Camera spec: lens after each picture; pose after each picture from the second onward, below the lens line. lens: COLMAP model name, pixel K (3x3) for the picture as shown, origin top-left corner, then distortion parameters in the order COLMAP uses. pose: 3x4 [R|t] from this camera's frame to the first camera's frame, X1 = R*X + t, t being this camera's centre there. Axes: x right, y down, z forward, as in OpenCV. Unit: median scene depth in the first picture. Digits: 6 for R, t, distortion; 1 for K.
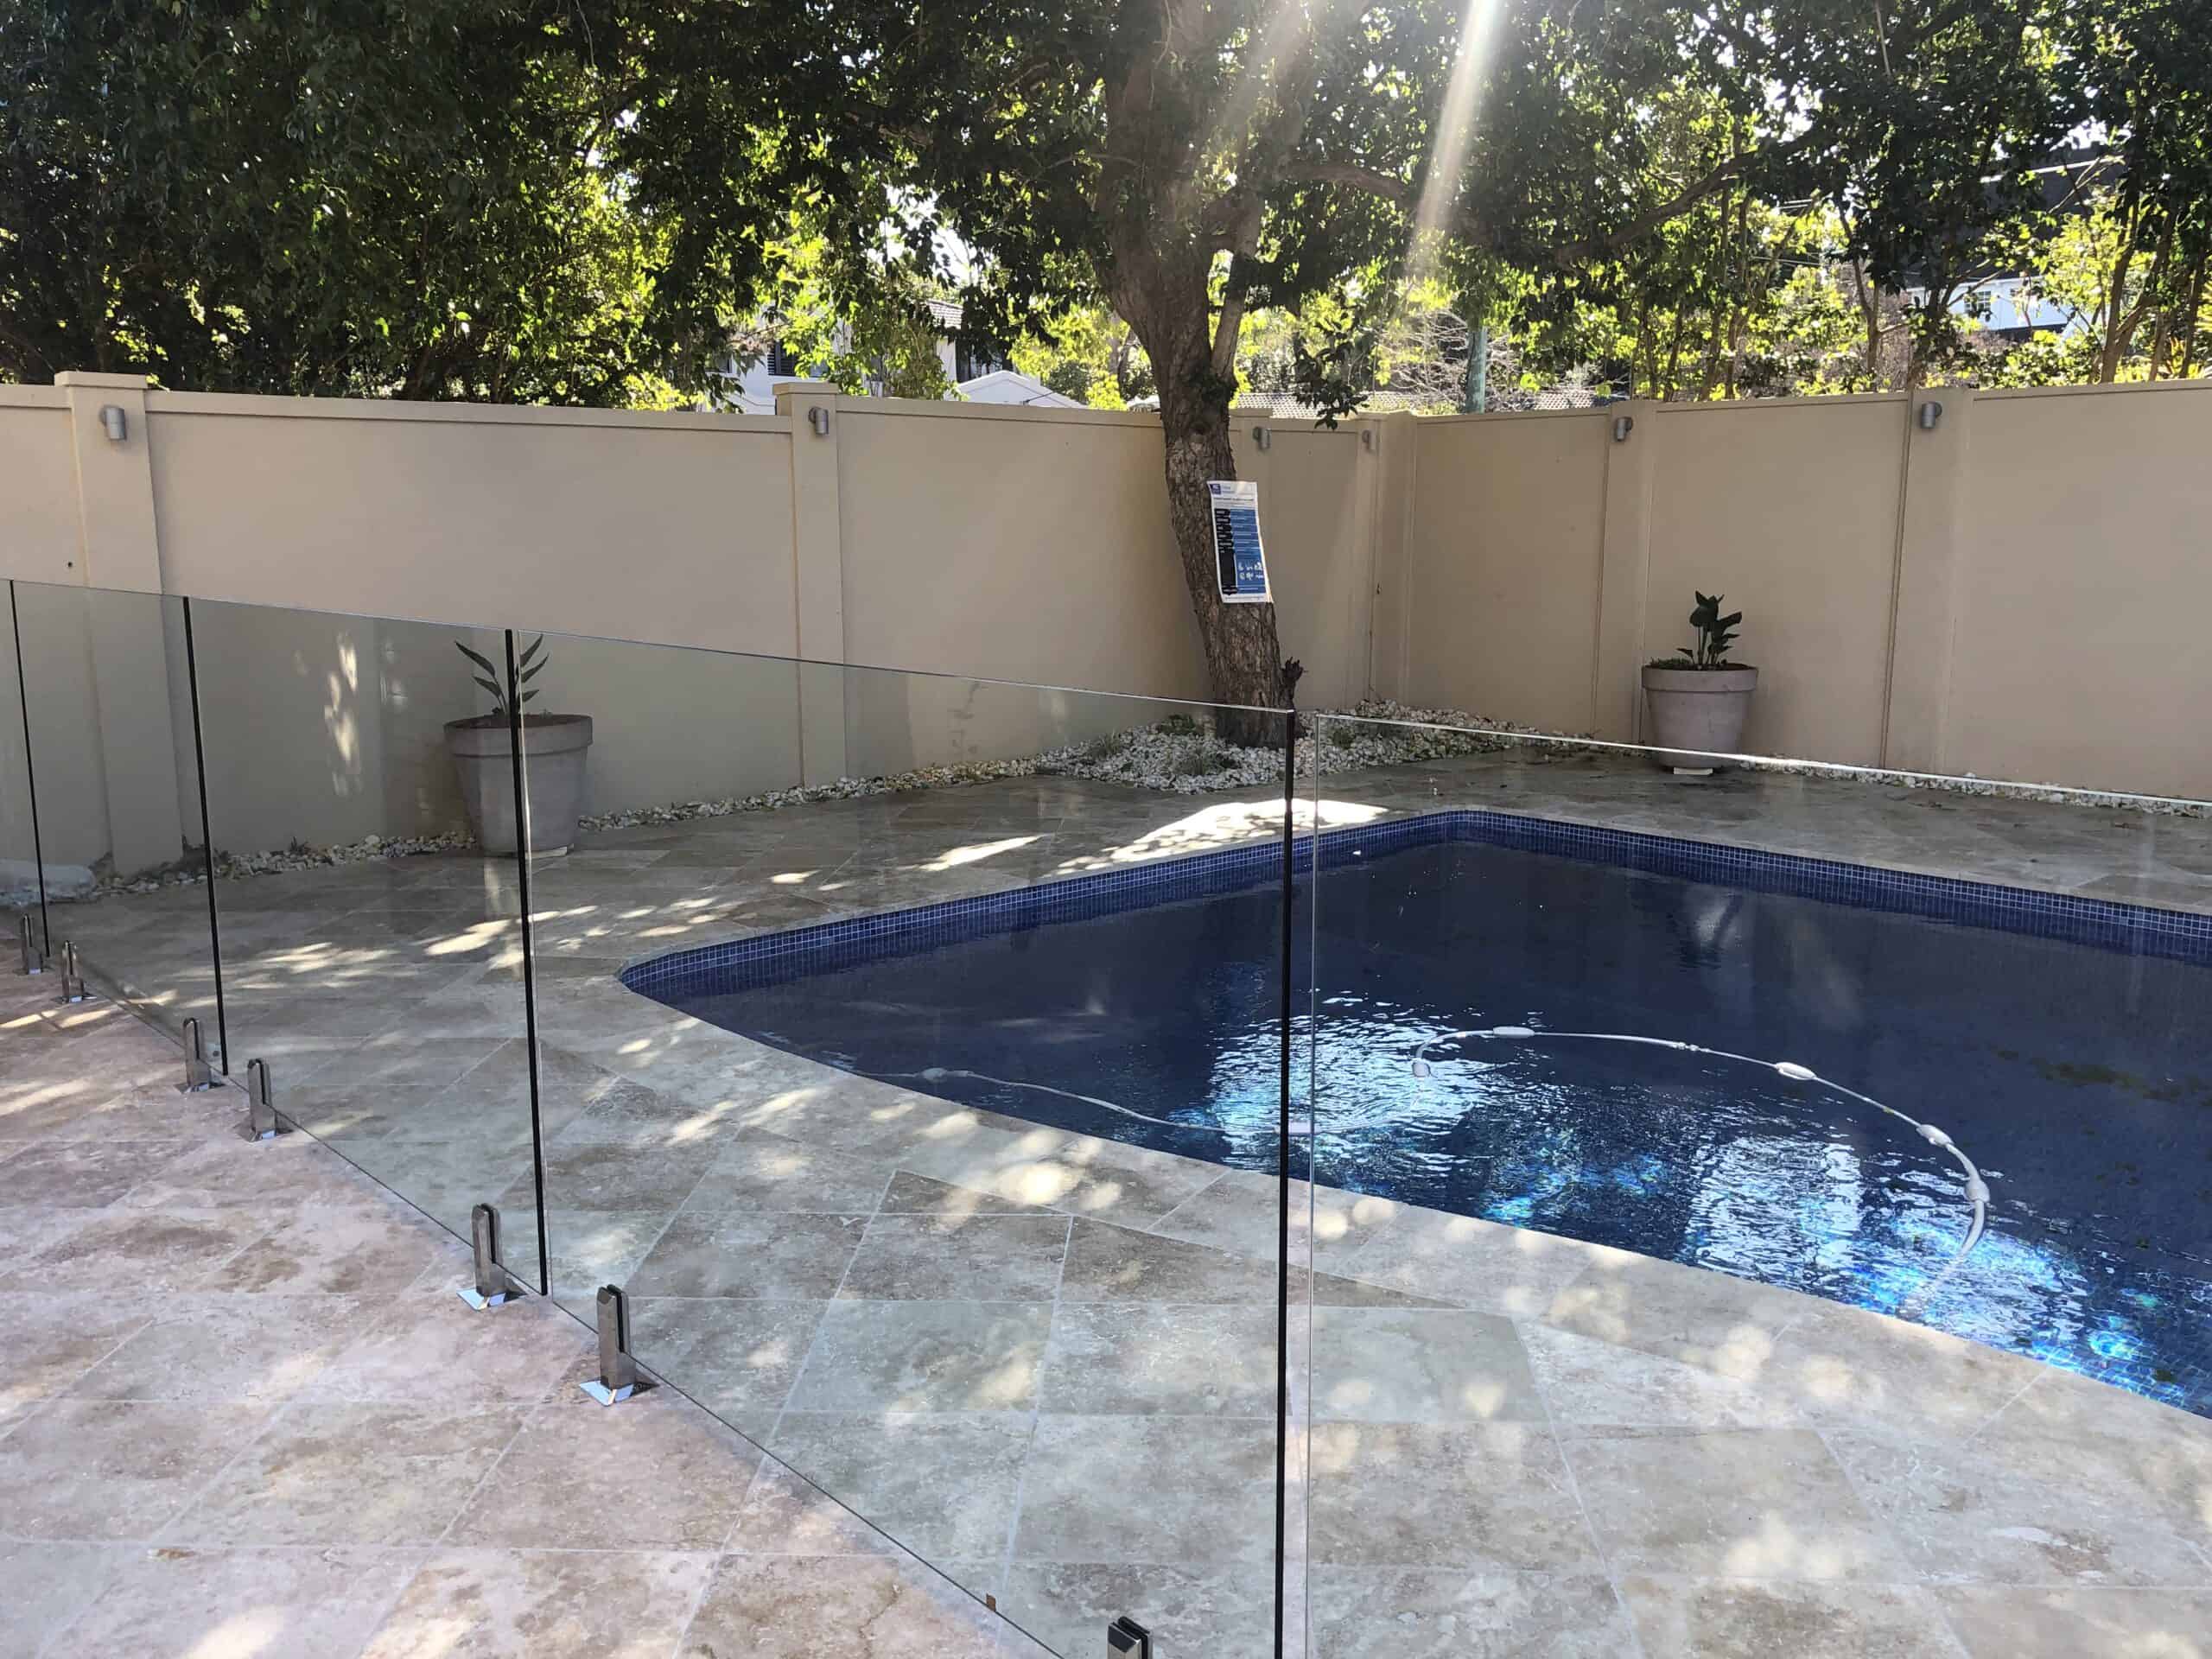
lens RADIAL K [[1841.9, 0, 1106.0], [0, 1841.9, 829.5], [0, 0, 1]] dist [0.056289, -0.001379]
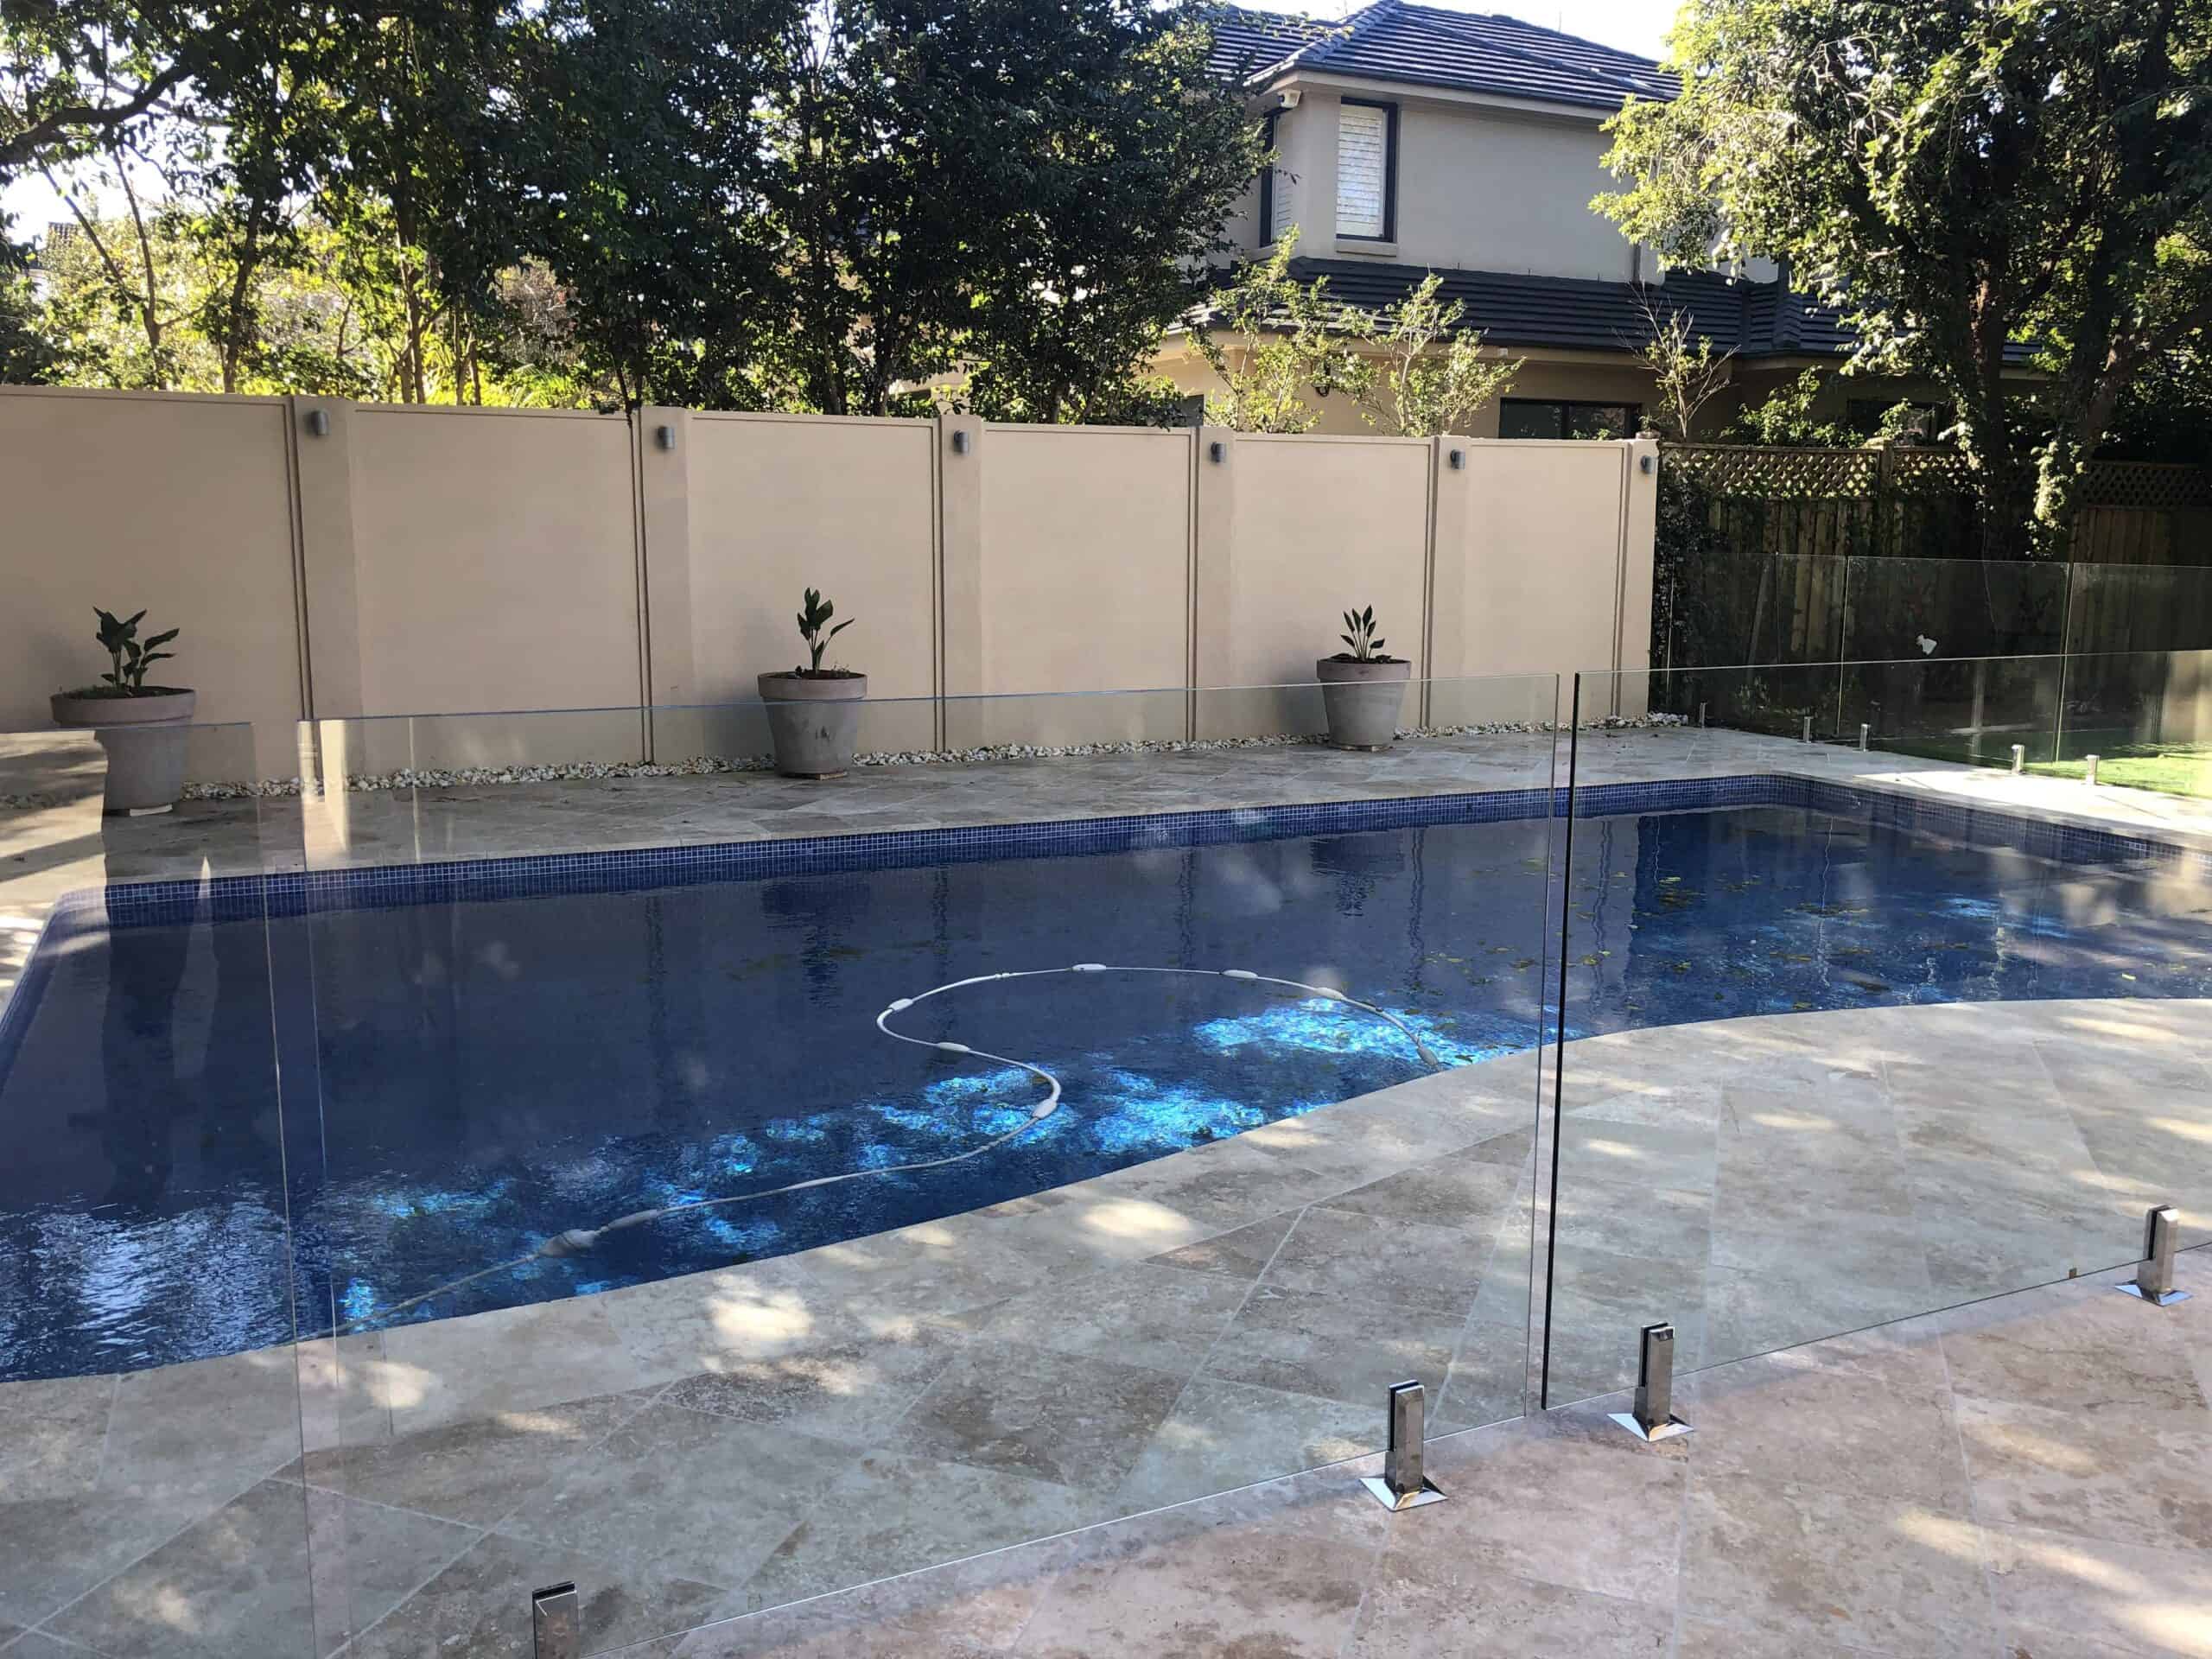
lens RADIAL K [[1810.3, 0, 1144.5], [0, 1810.3, 819.0], [0, 0, 1]] dist [0.142878, -0.361957]
pose [[0.271987, -0.153491, 0.949981, -0.564457], [0.155215, 0.981269, 0.114107, -0.078427], [-0.949701, 0.116415, 0.290717, 0.436908]]
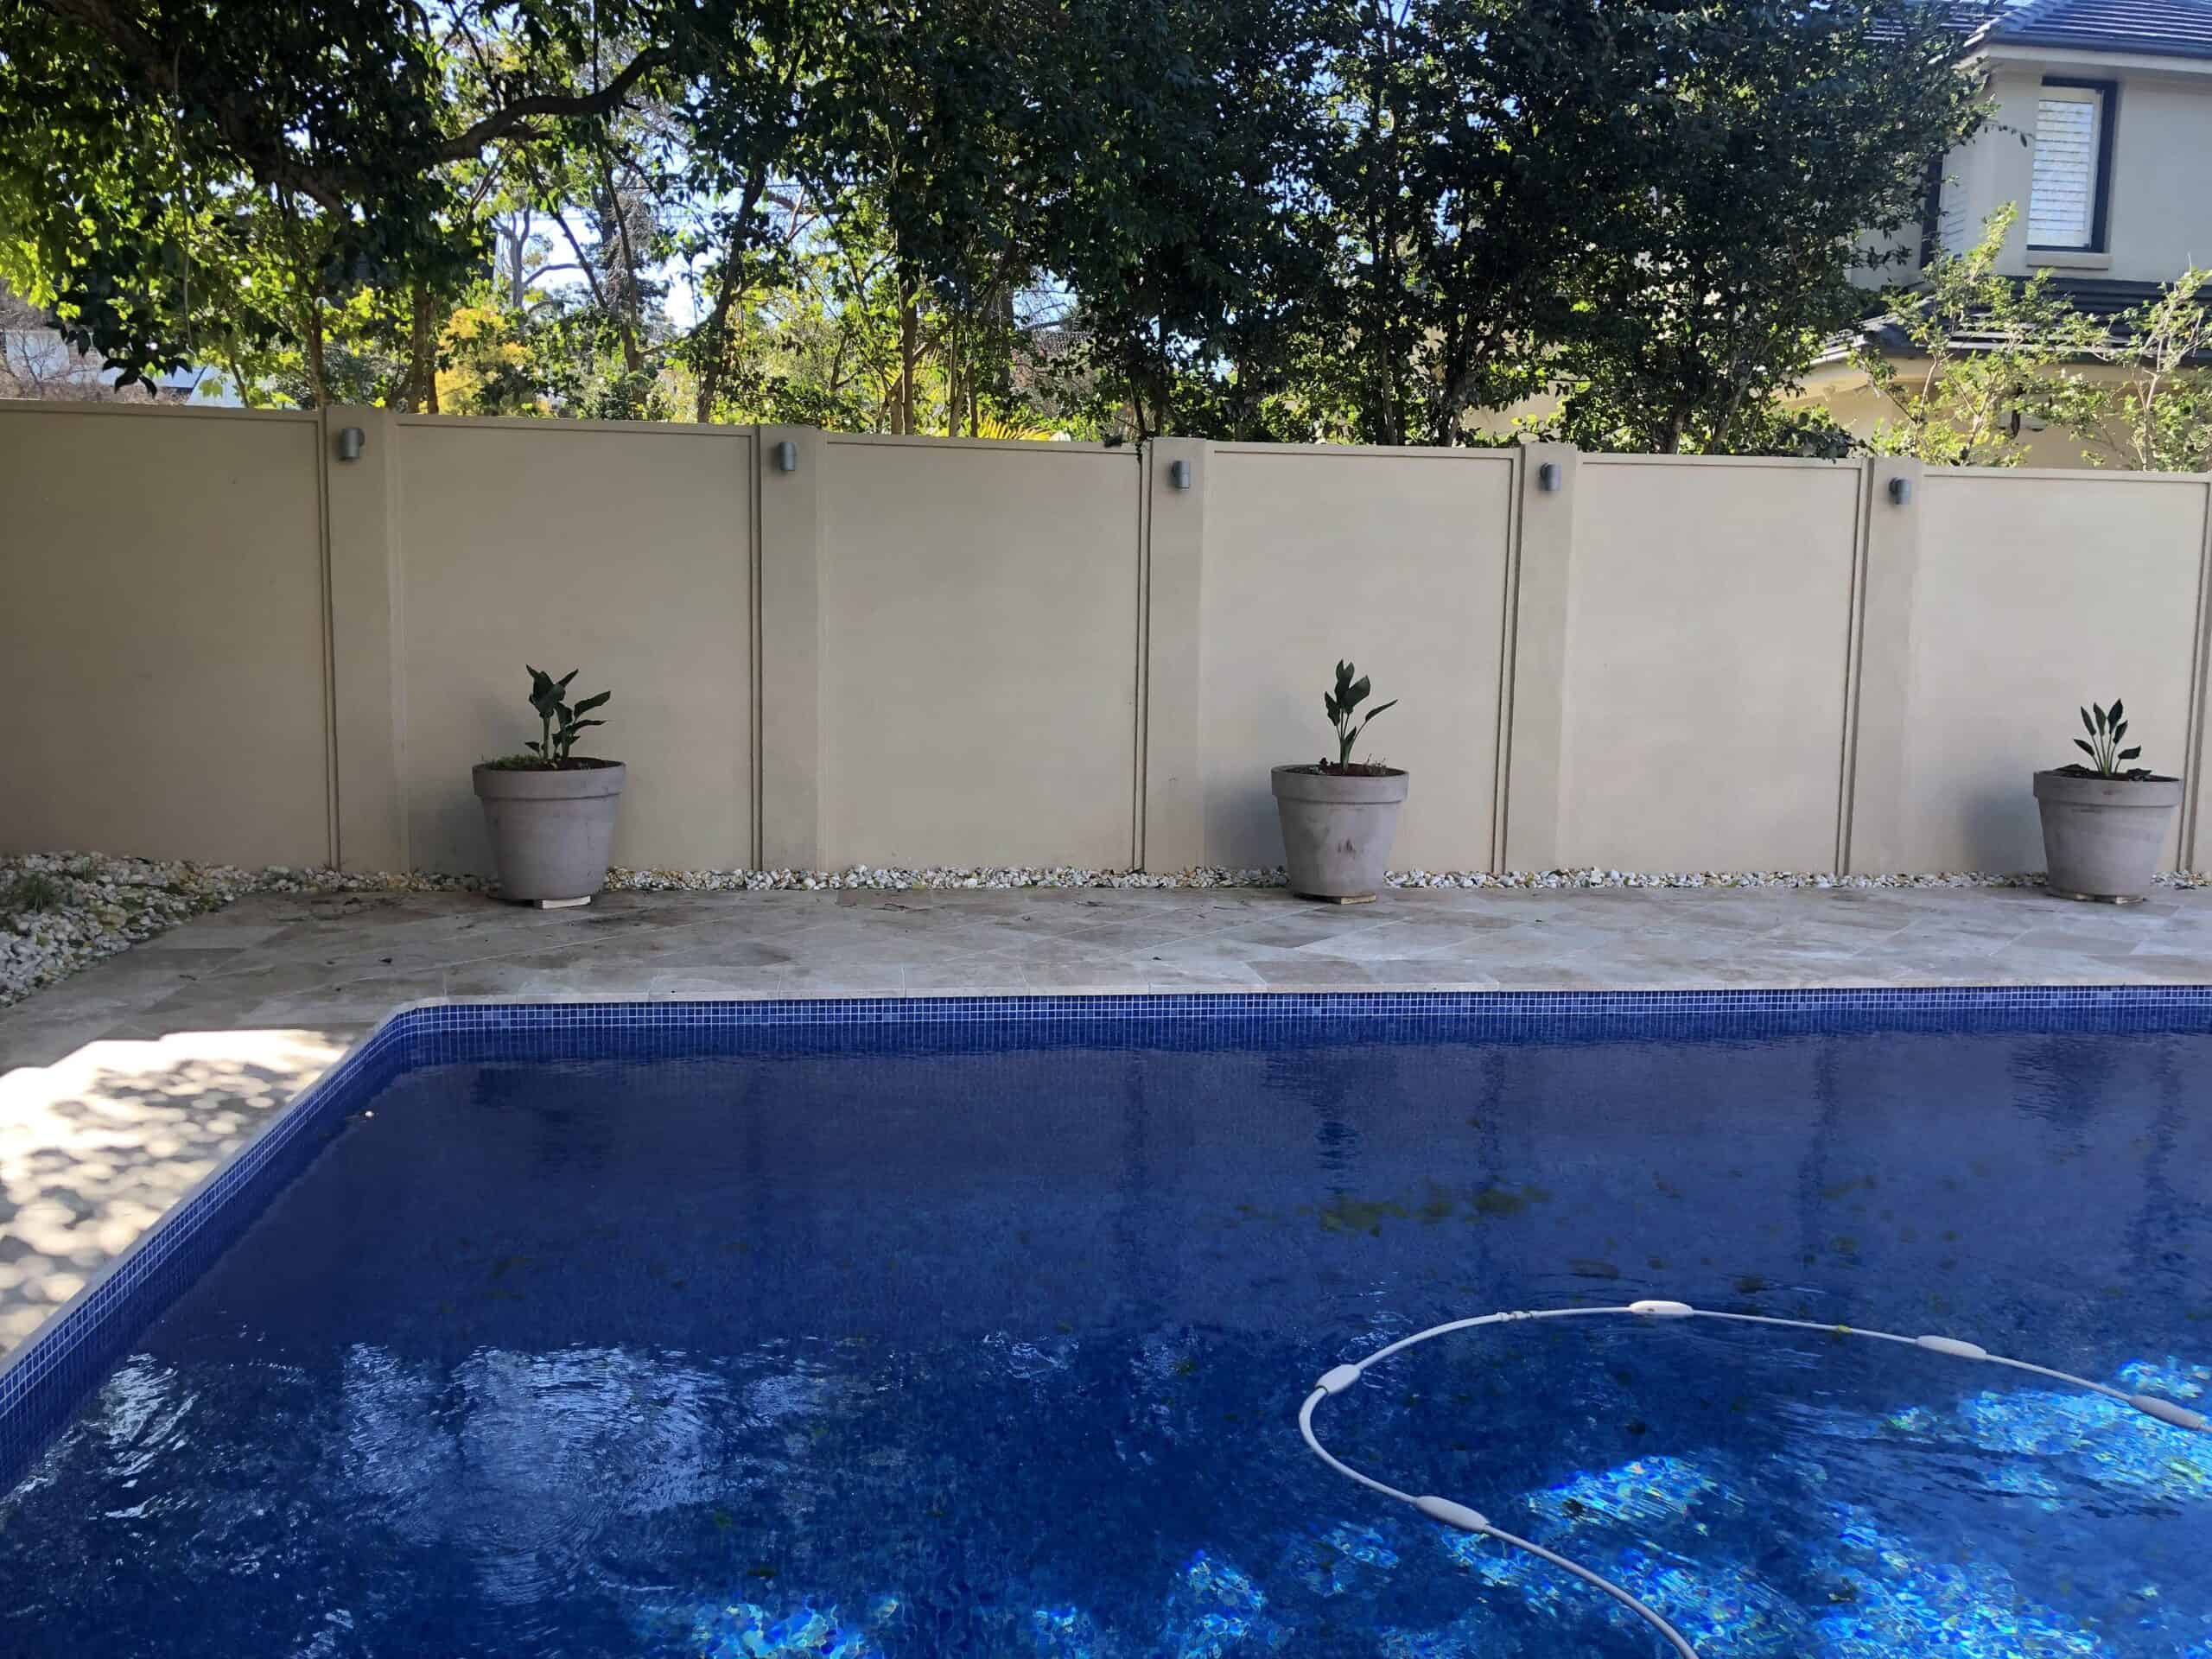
lens RADIAL K [[1819.5, 0, 1106.0], [0, 1819.5, 829.5], [0, 0, 1]] dist [0.068947, -0.142964]
pose [[0.560808, -0.093579, 0.822640, -0.252695], [0.124002, 0.991878, 0.028297, -0.080438], [-0.818607, 0.086140, 0.567858, 0.577360]]
